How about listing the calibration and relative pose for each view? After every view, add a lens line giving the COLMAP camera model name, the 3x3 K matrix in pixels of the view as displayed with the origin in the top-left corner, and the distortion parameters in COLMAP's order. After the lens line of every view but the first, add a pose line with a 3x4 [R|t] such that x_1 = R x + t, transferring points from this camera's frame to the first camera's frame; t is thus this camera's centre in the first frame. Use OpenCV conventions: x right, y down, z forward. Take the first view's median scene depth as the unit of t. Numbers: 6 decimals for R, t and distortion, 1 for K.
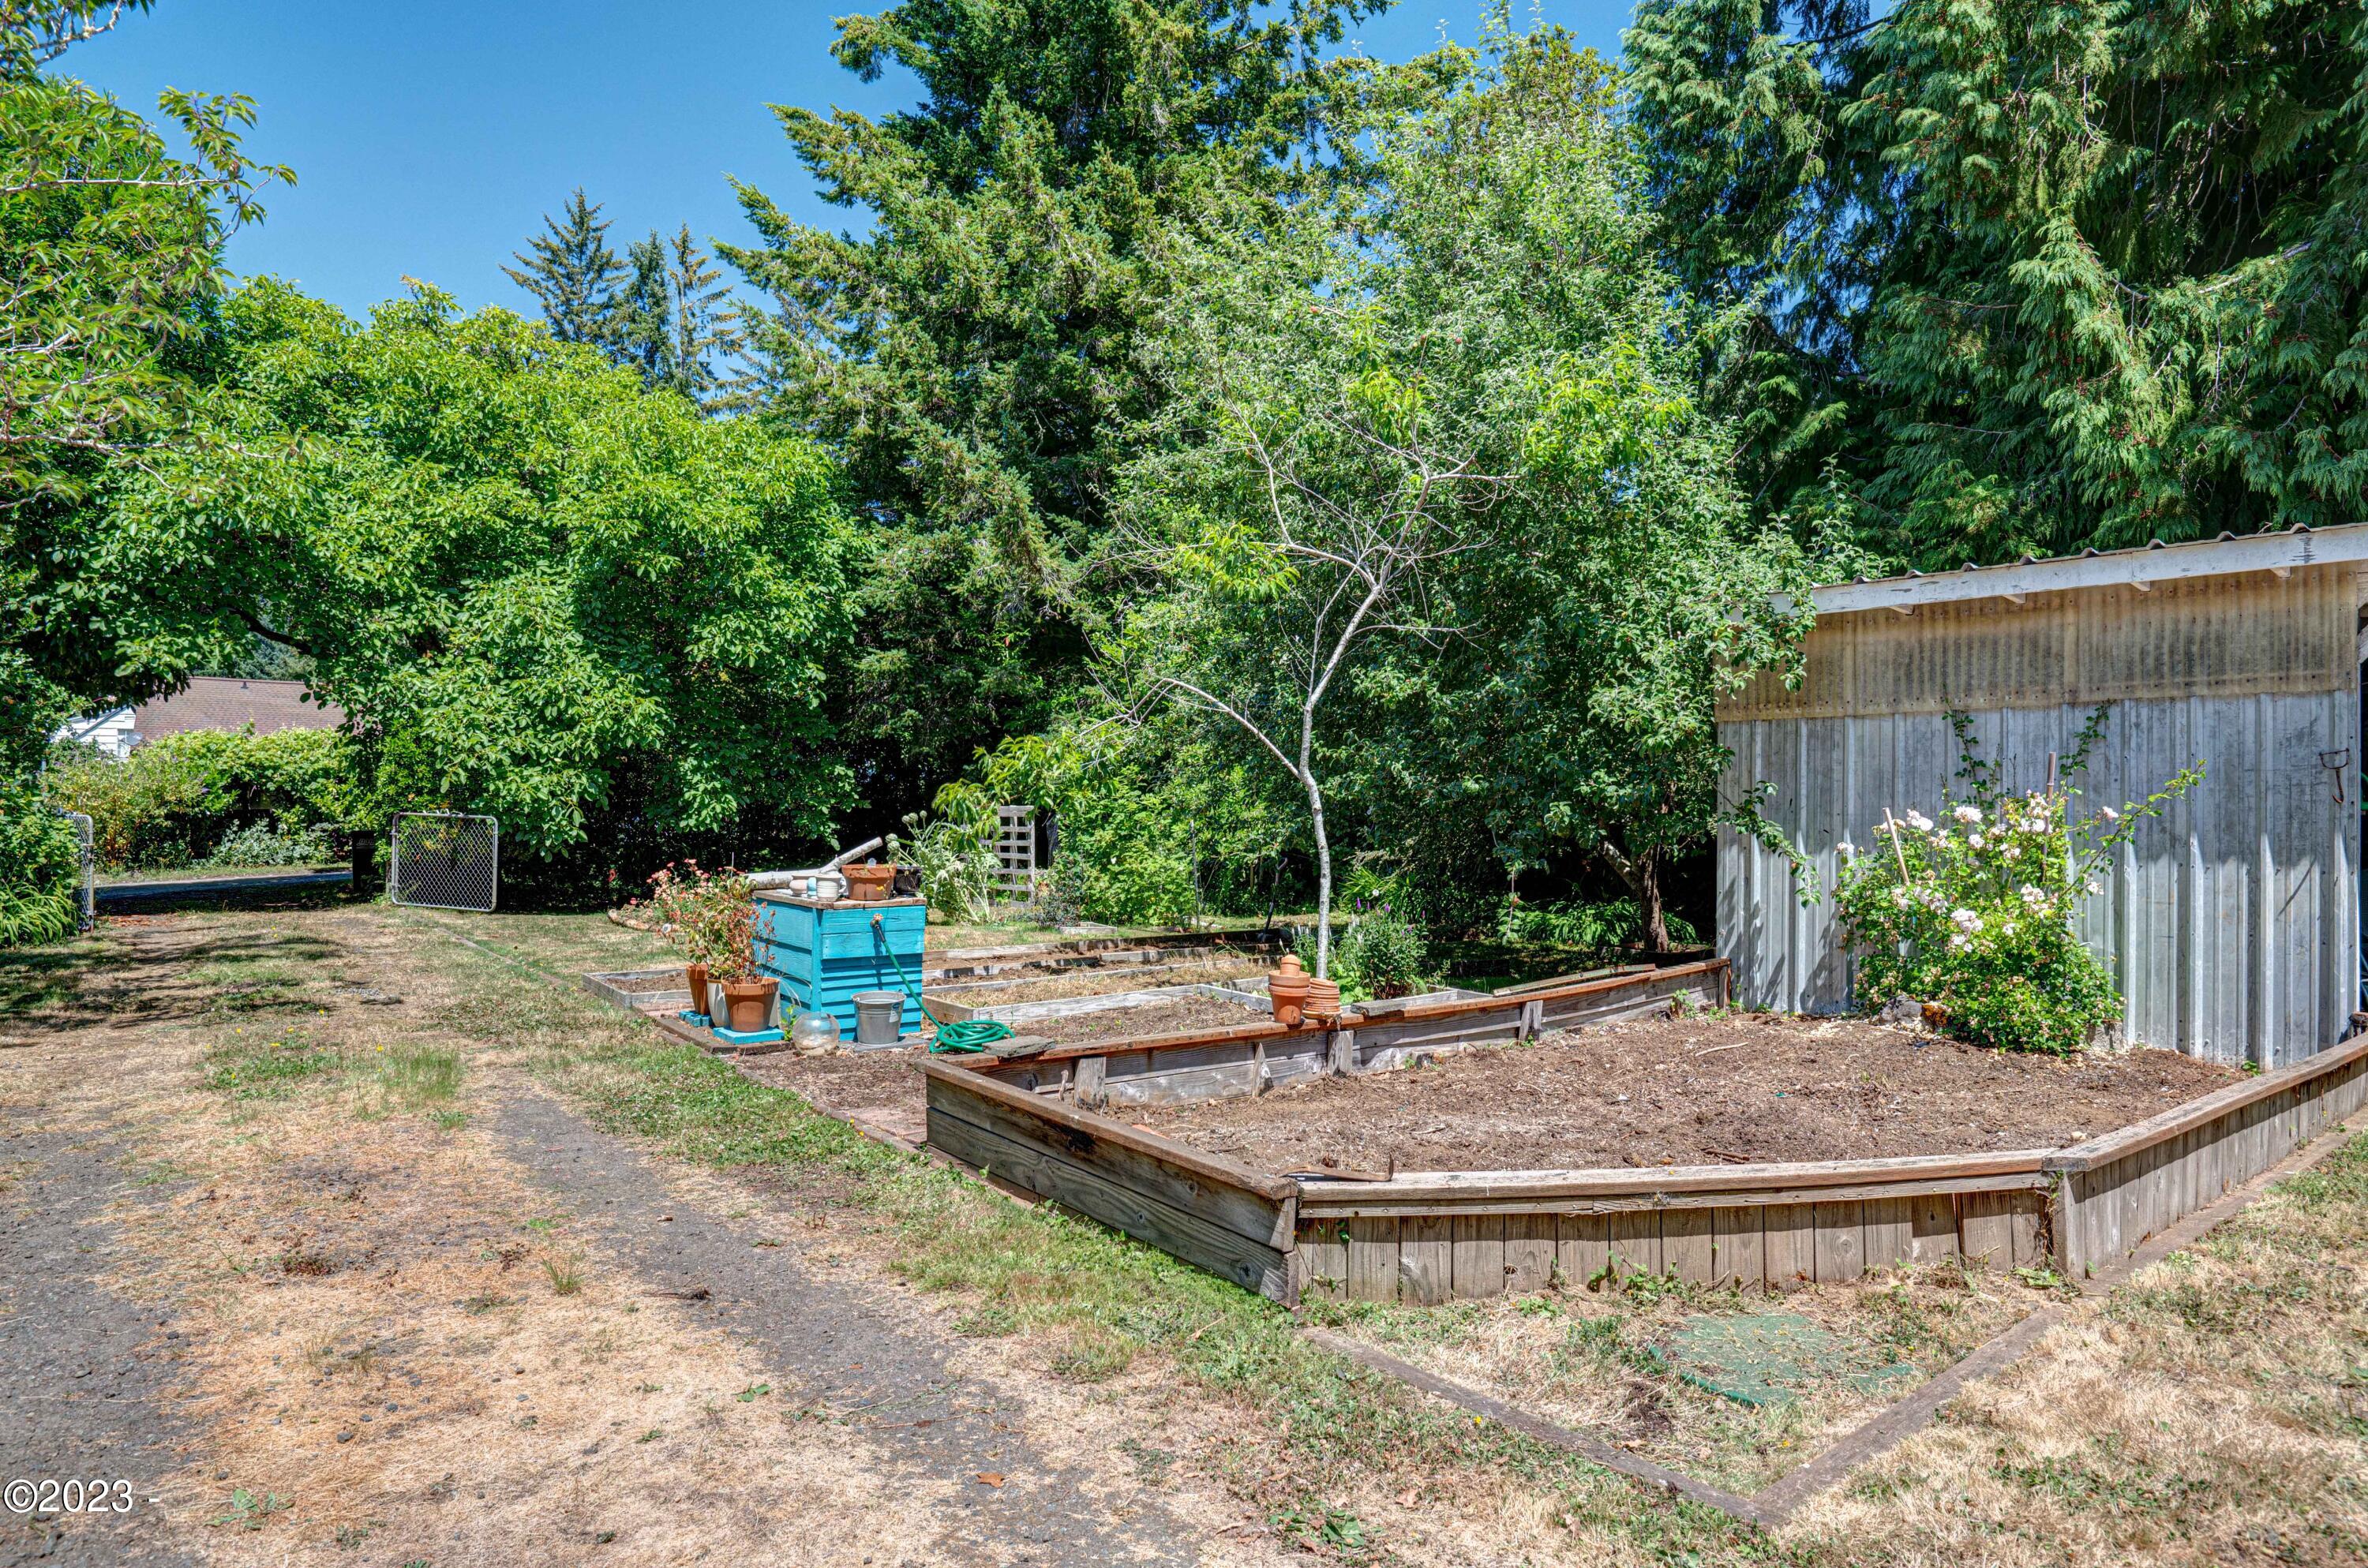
lens RADIAL K [[1361.0, 0, 1199.9], [0, 1361.0, 792.0], [0, 0, 1]] dist [-0.021277, -0.004632]
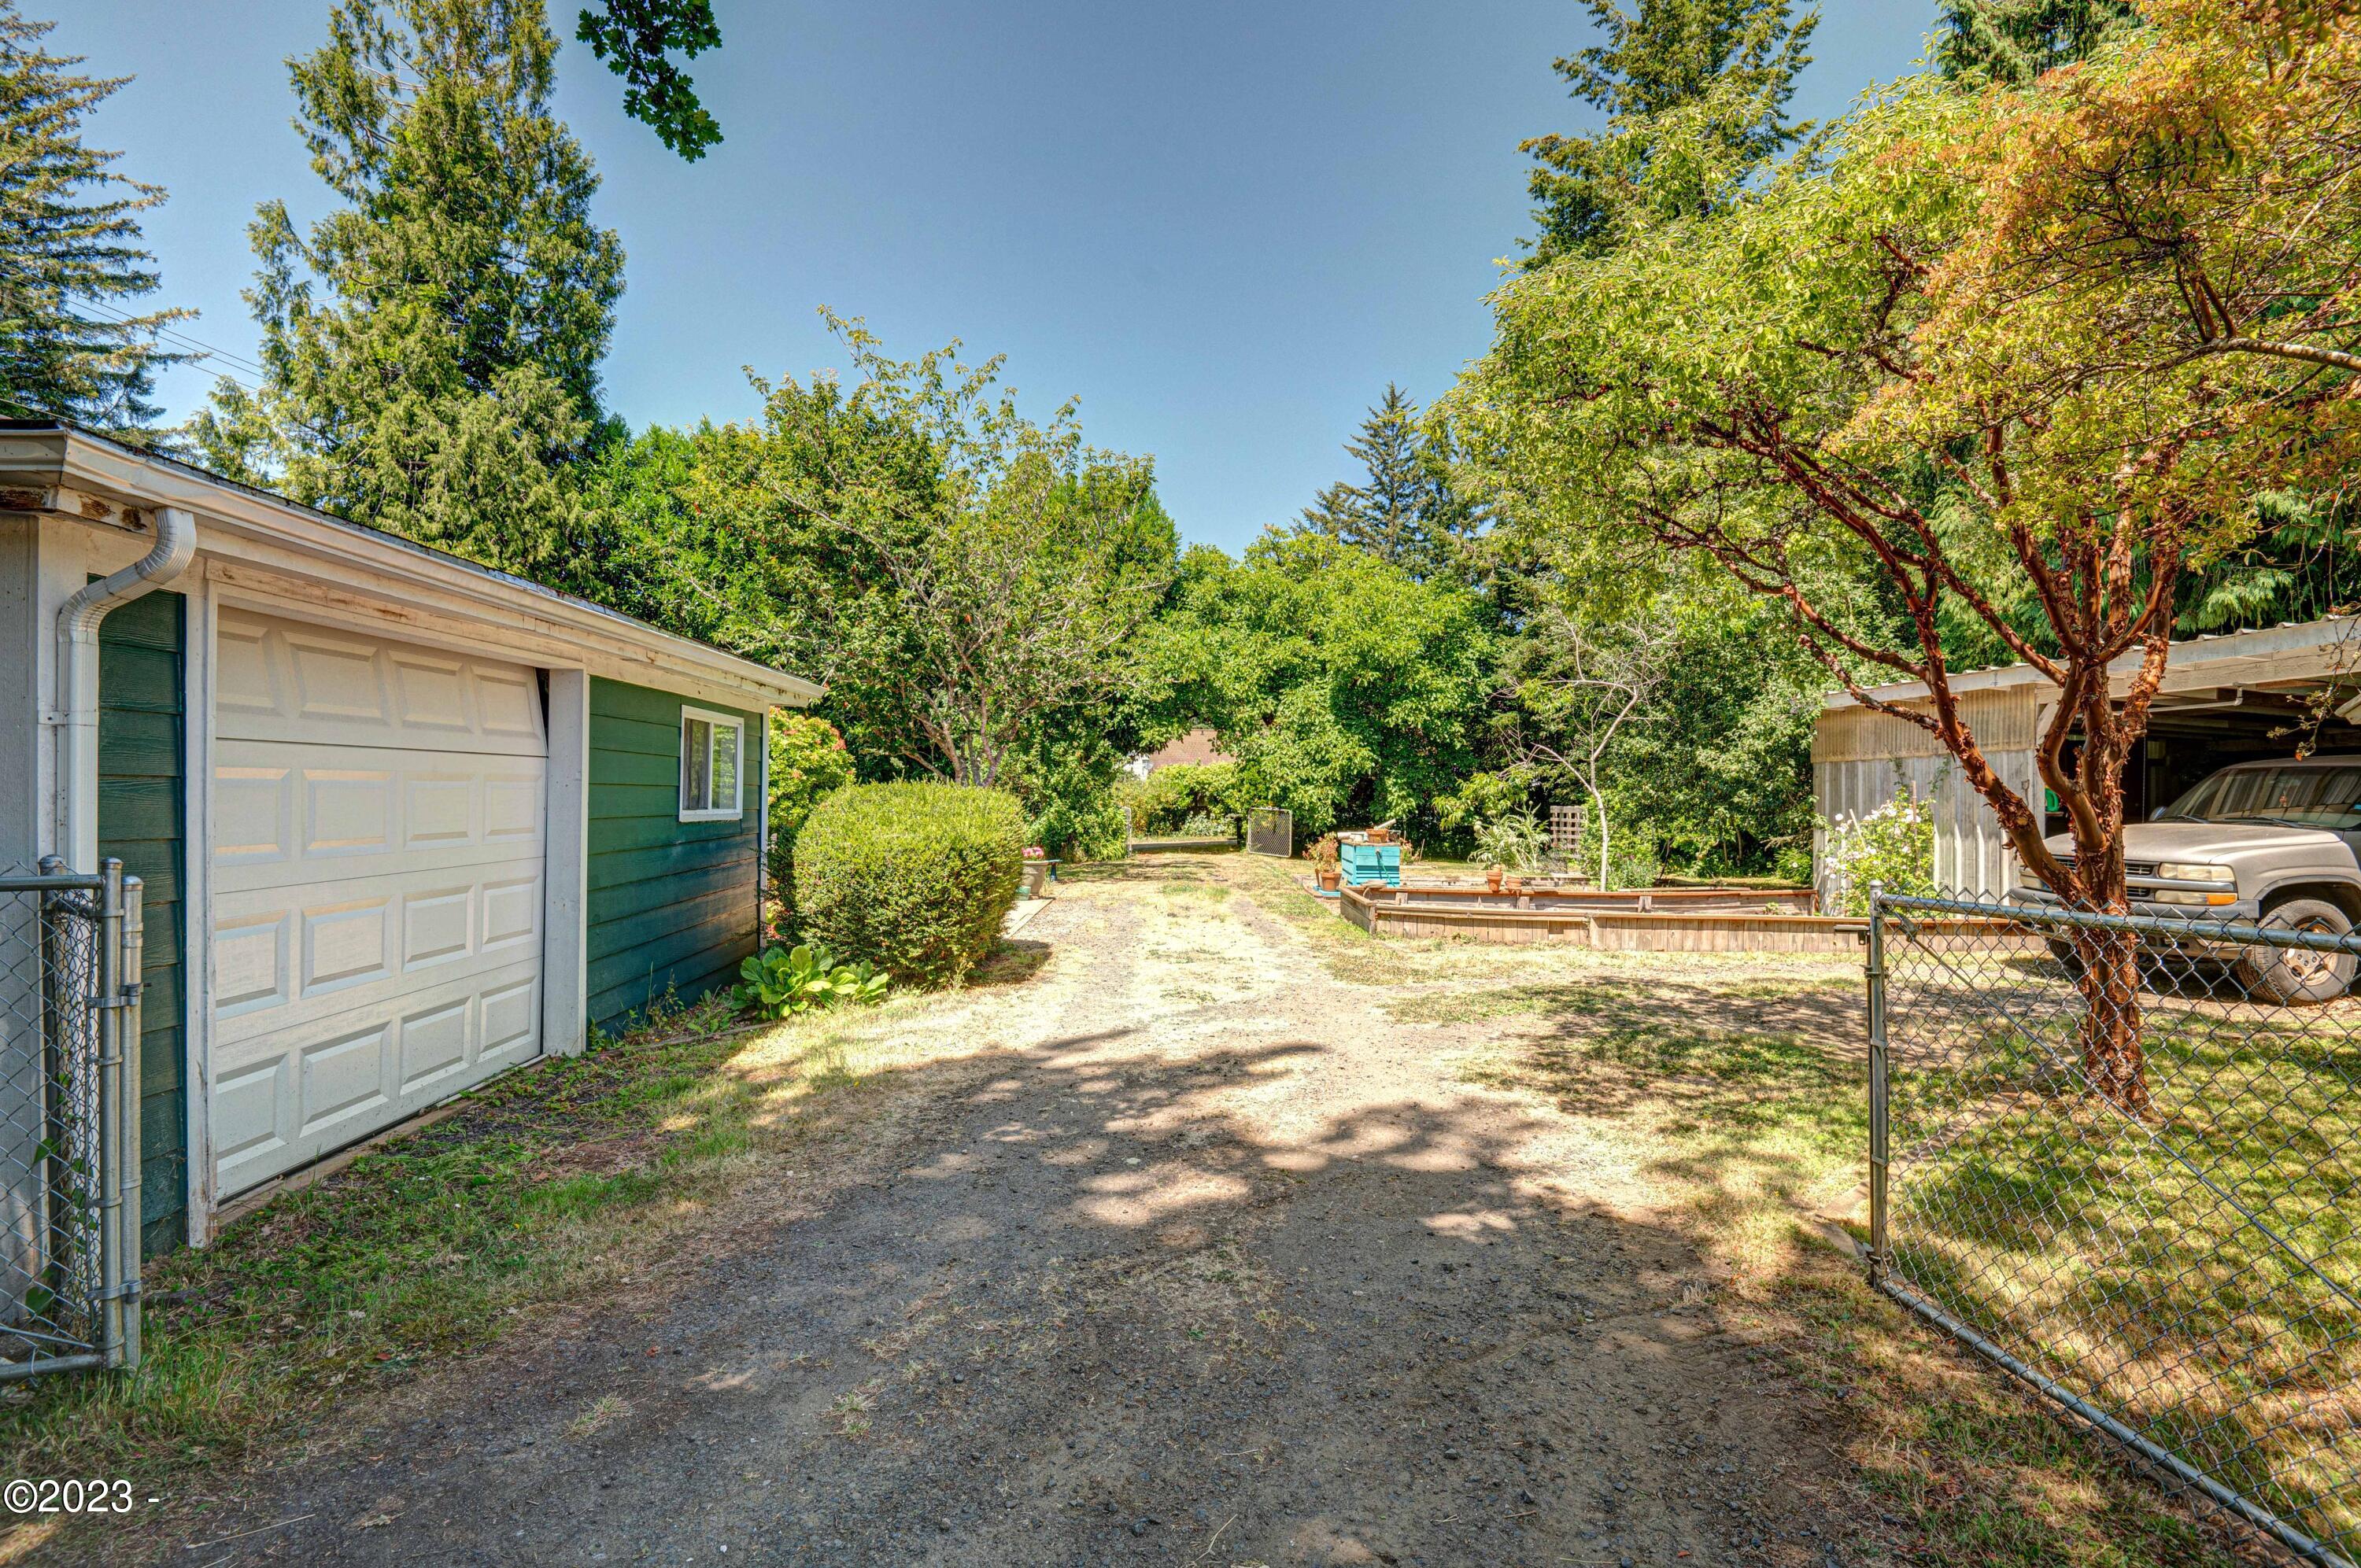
lens RADIAL K [[1111.6, 0, 1178.5], [0, 1111.6, 787.5], [0, 0, 1]] dist [-0.017377, -0.002520]
pose [[0.797268, -0.005710, -0.603599, 0.342951], [0.002411, 0.999977, -0.006275, -0.005364], [0.603621, 0.003547, 0.797264, -0.416604]]
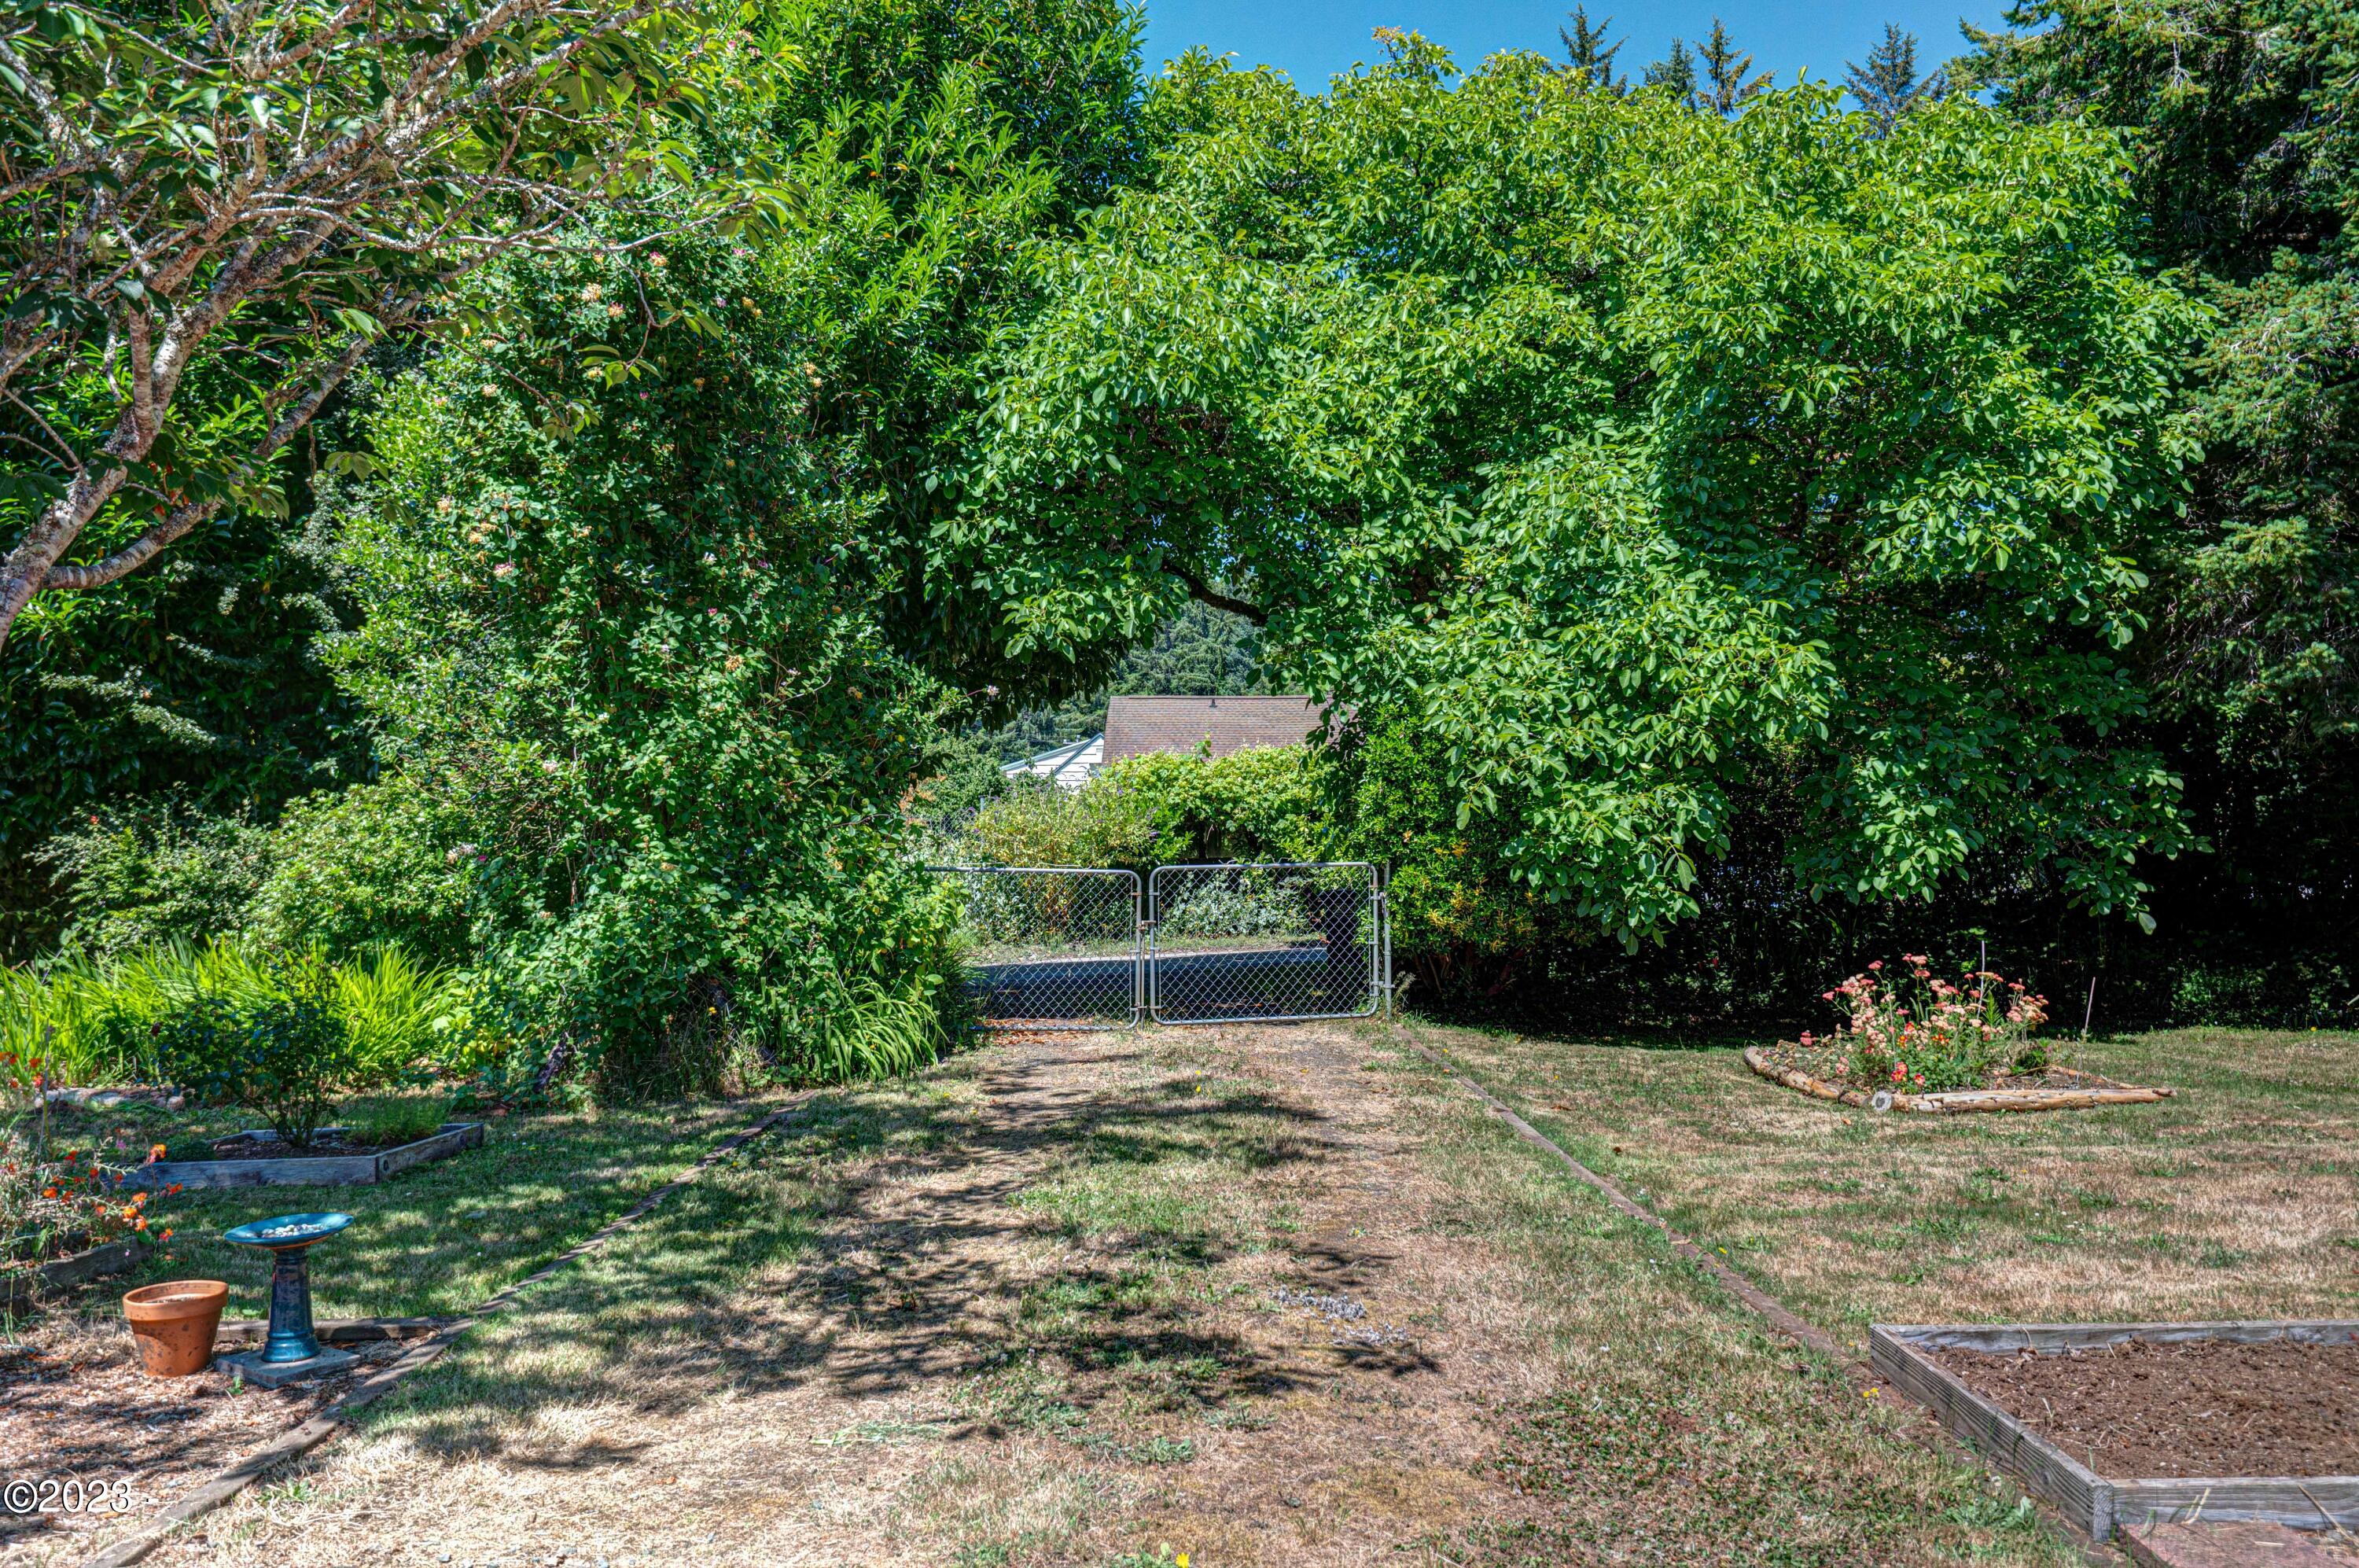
lens RADIAL K [[1872.8, 0, 1187.2], [0, 1872.8, 769.4], [0, 0, 1]] dist [-0.022886, -0.004185]
pose [[0.802024, -0.034022, -0.596322, -0.182305], [0.015272, 0.999218, -0.036469, 0.002694], [0.597097, 0.020142, 0.801916, 0.300994]]
